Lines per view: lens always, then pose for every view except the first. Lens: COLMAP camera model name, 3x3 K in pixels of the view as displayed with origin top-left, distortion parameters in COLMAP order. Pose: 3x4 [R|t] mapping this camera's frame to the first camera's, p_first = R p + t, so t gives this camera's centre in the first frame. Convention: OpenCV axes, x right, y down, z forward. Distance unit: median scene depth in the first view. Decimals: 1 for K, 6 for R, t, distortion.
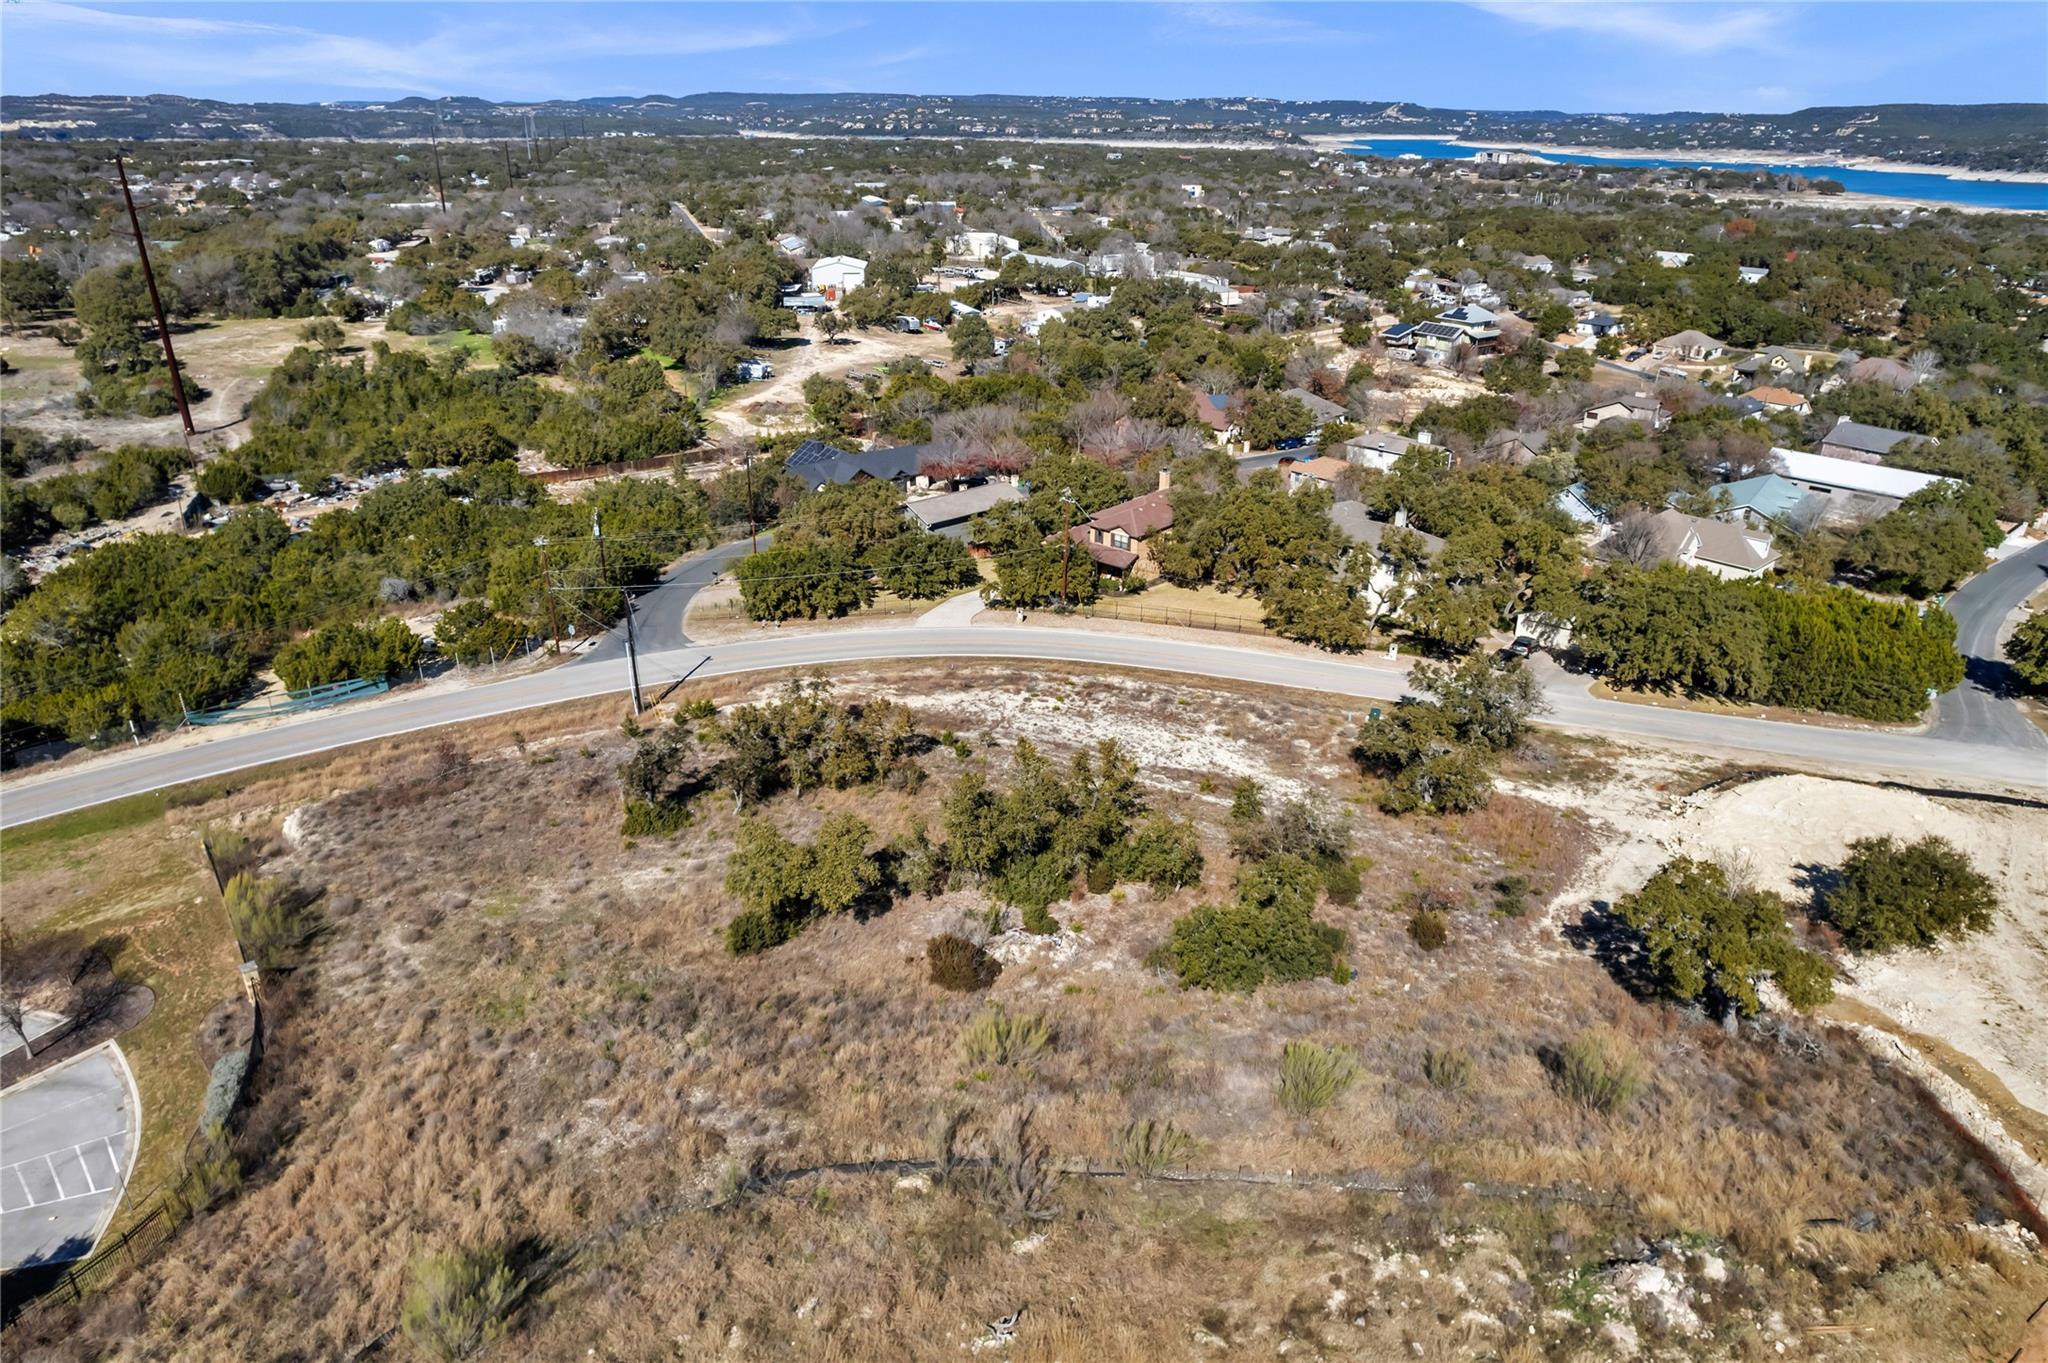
lens RADIAL K [[1317.7, 0, 1016.9], [0, 1317.7, 679.5], [0, 0, 1]] dist [-0.082346, 0.074919]
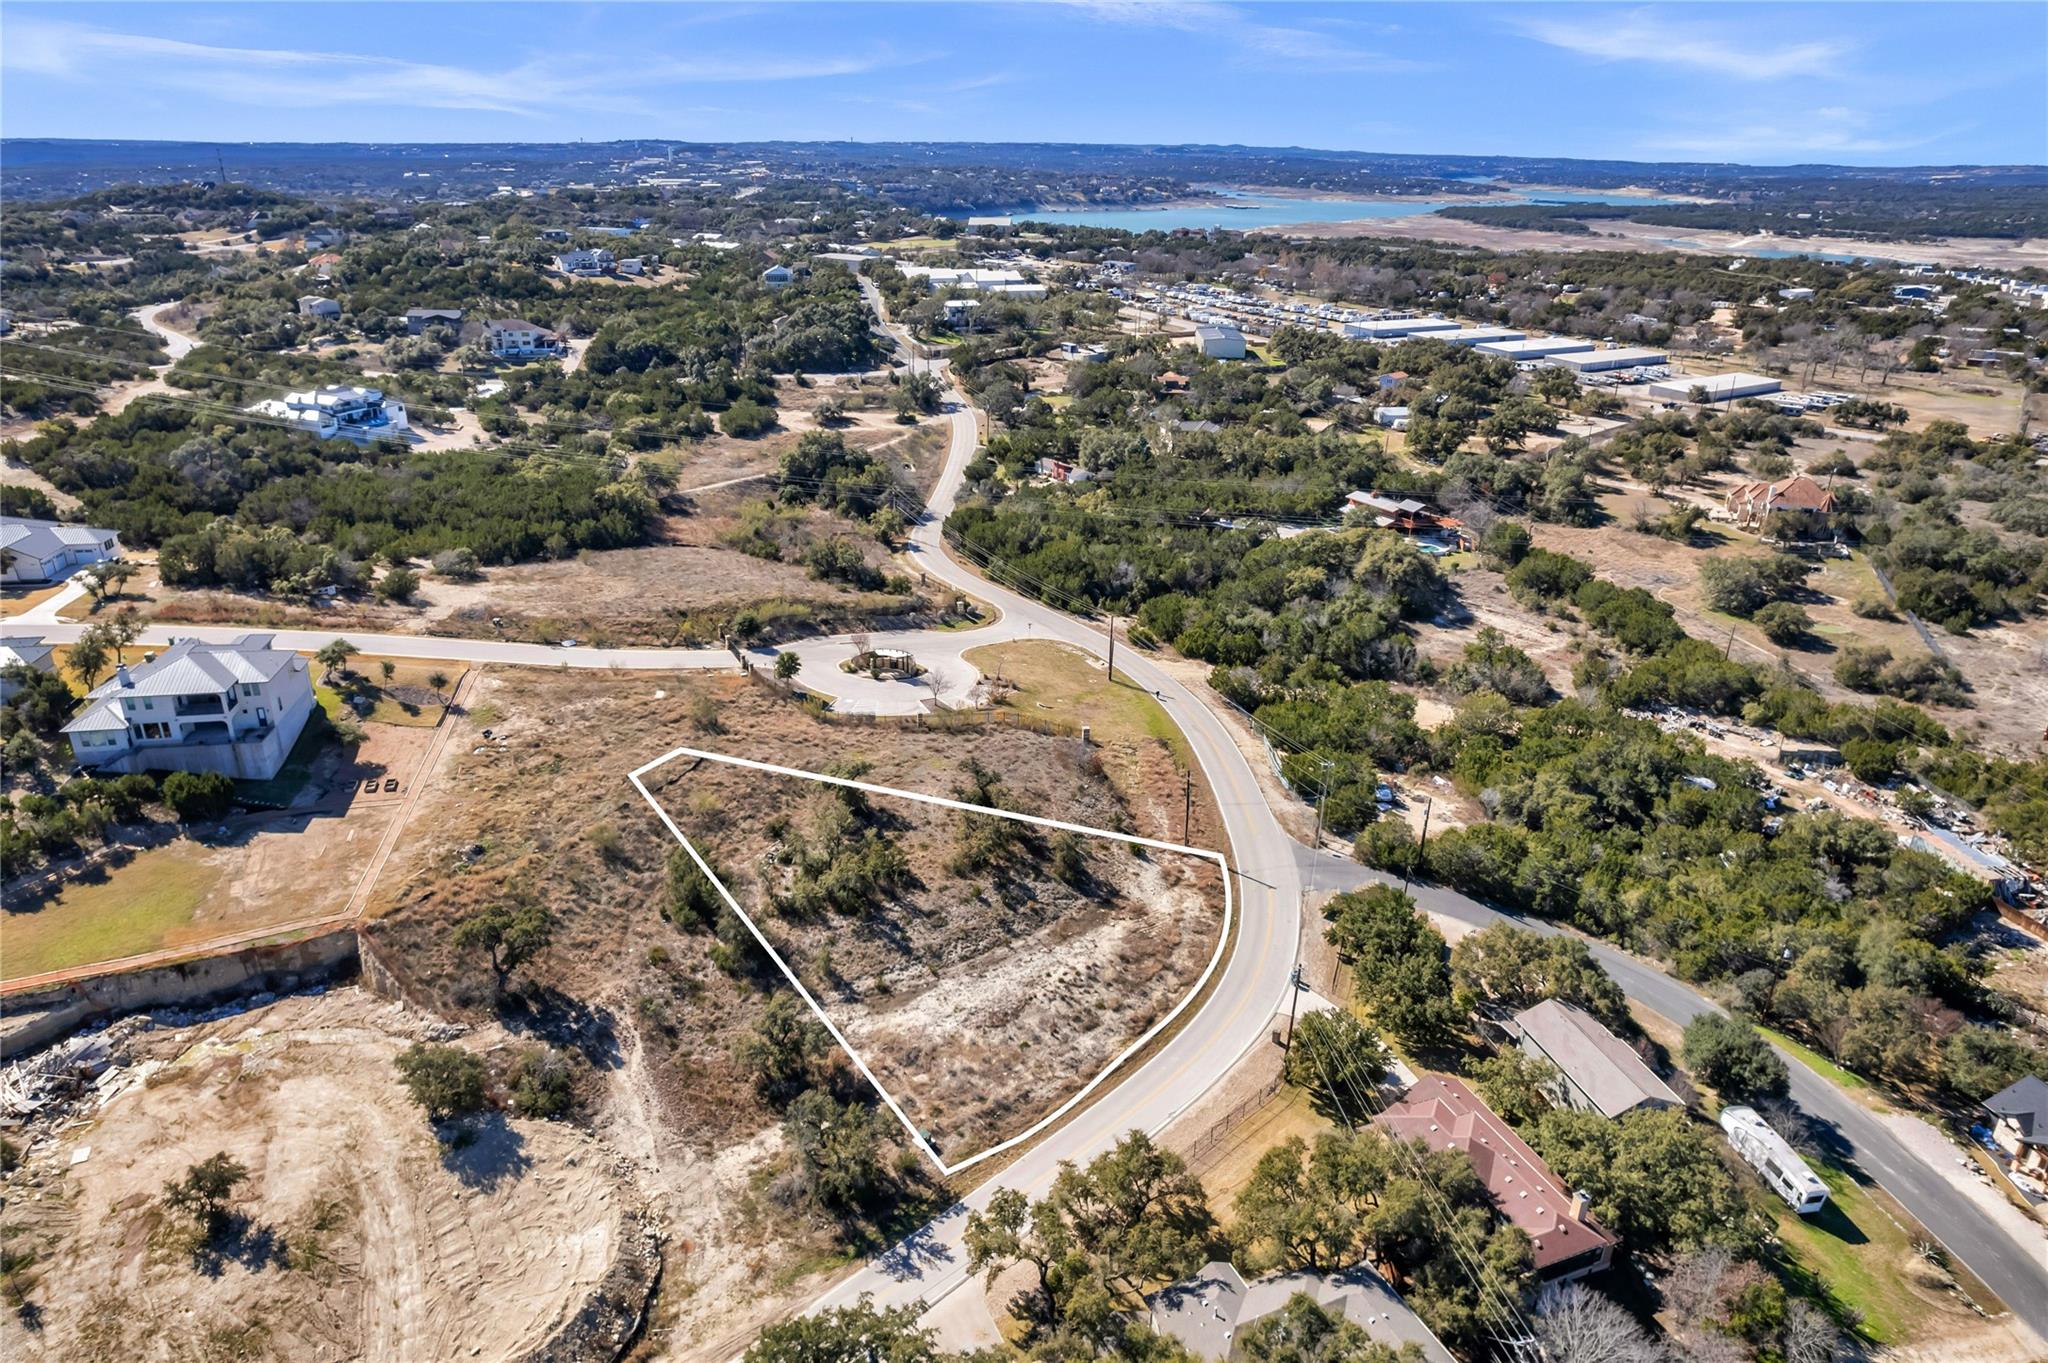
lens RADIAL K [[1317.7, 0, 1024.7], [0, 1317.7, 690.0], [0, 0, 1]] dist [-0.082346, 0.074919]
pose [[-0.464056, 0.330127, -0.821990, 0.889177], [-0.368501, 0.771902, 0.518049, -0.752639], [0.805518, 0.543308, -0.236554, 0.999114]]
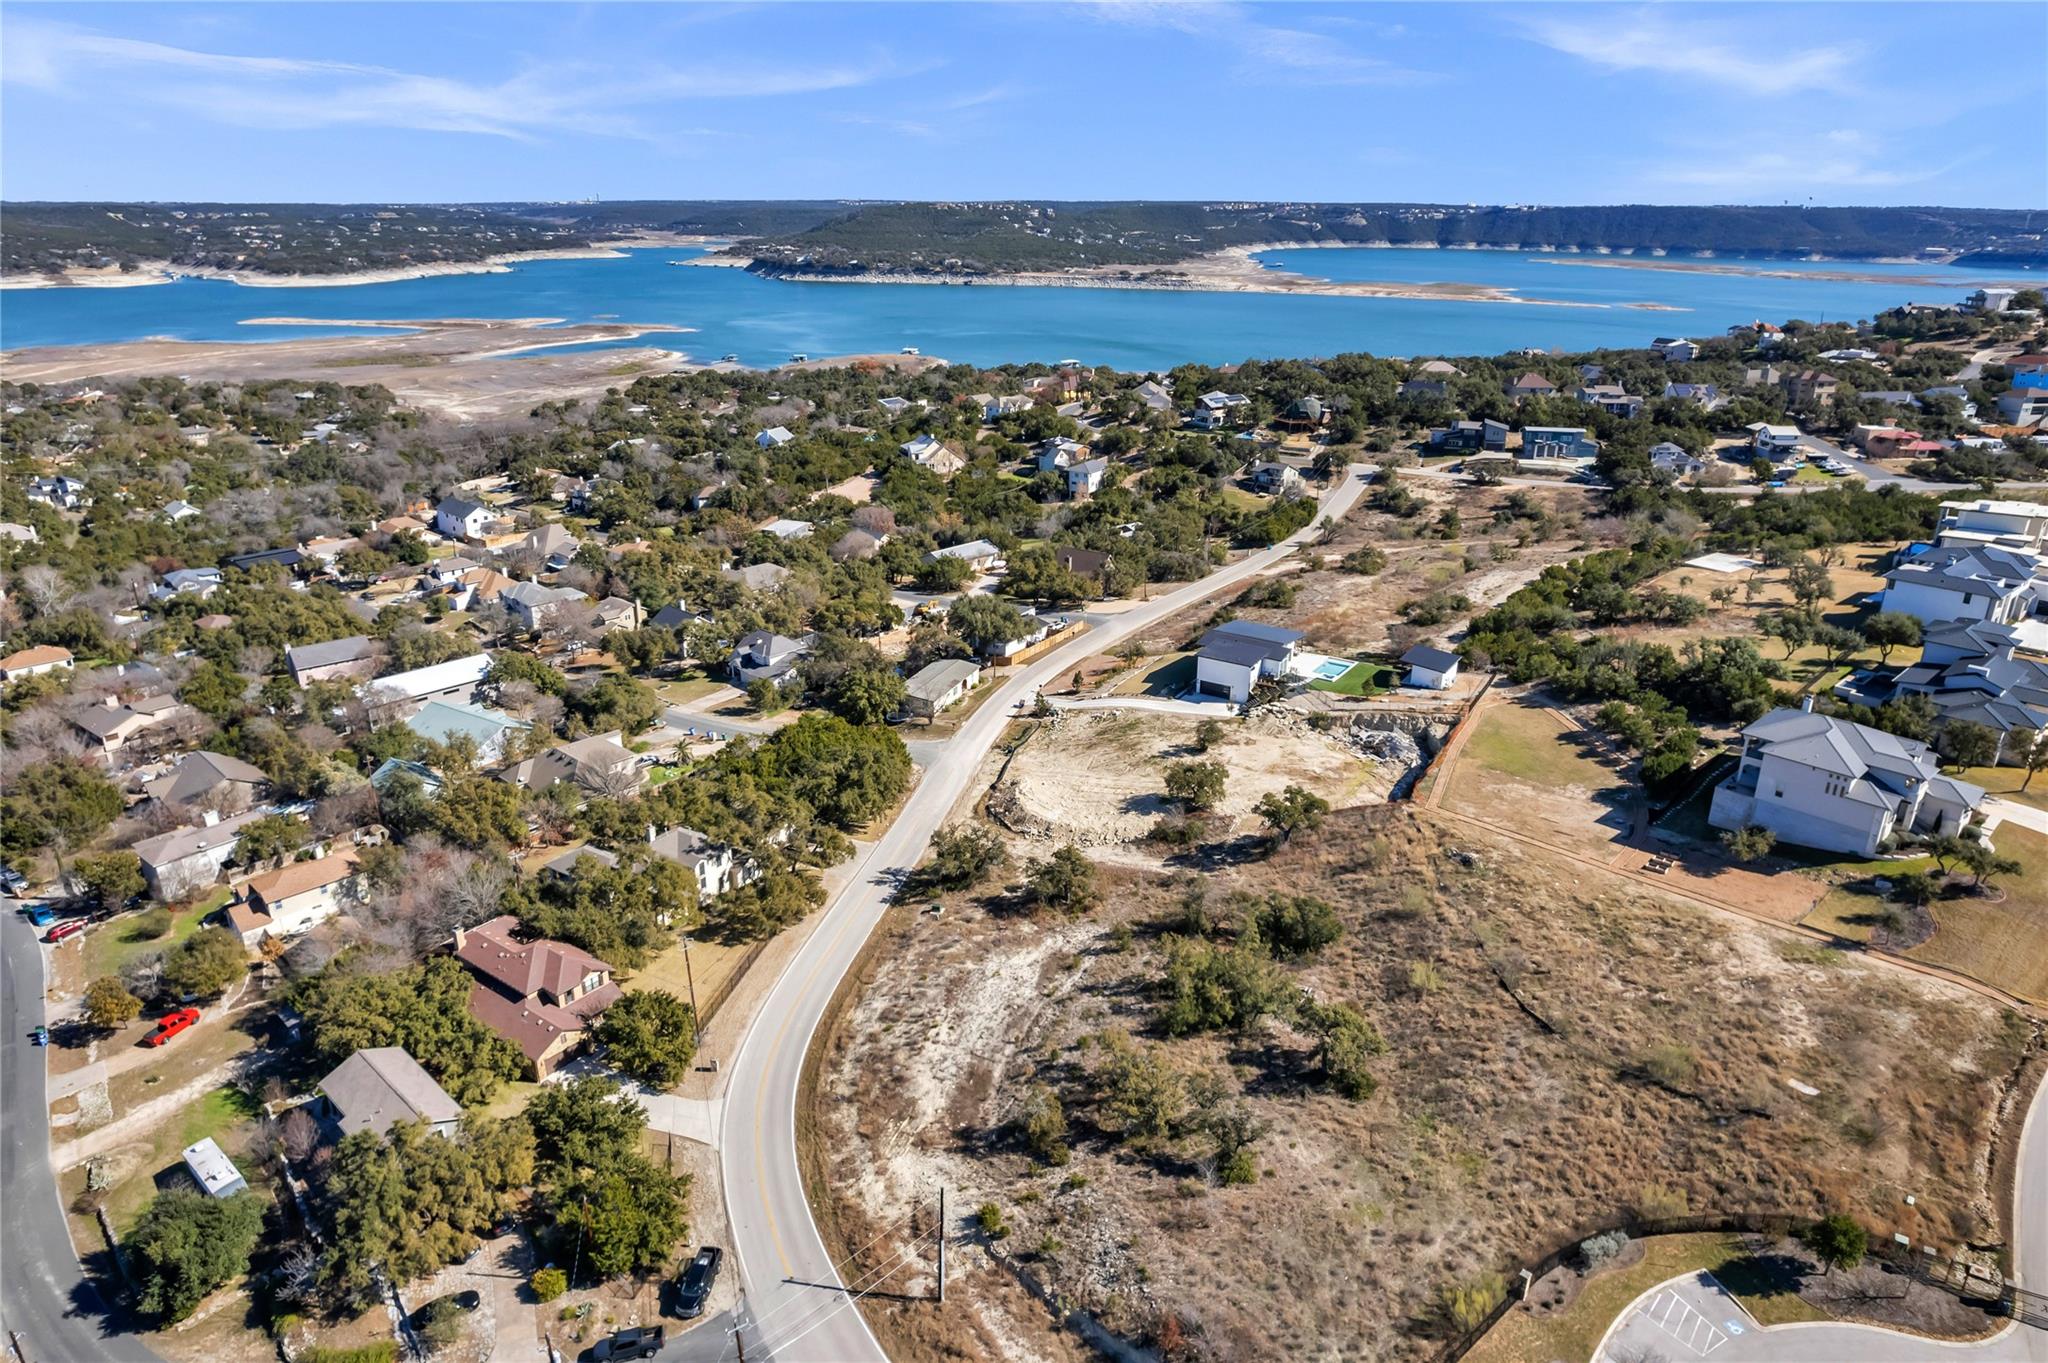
lens RADIAL K [[1317.7, 0, 1025.1], [0, 1317.7, 666.9], [0, 0, 1]] dist [-0.082346, 0.074919]
pose [[-0.085816, -0.341982, 0.935780, -0.926656], [0.395459, 0.850396, 0.347044, -0.611094], [-0.914466, 0.399845, 0.062262, 0.628522]]
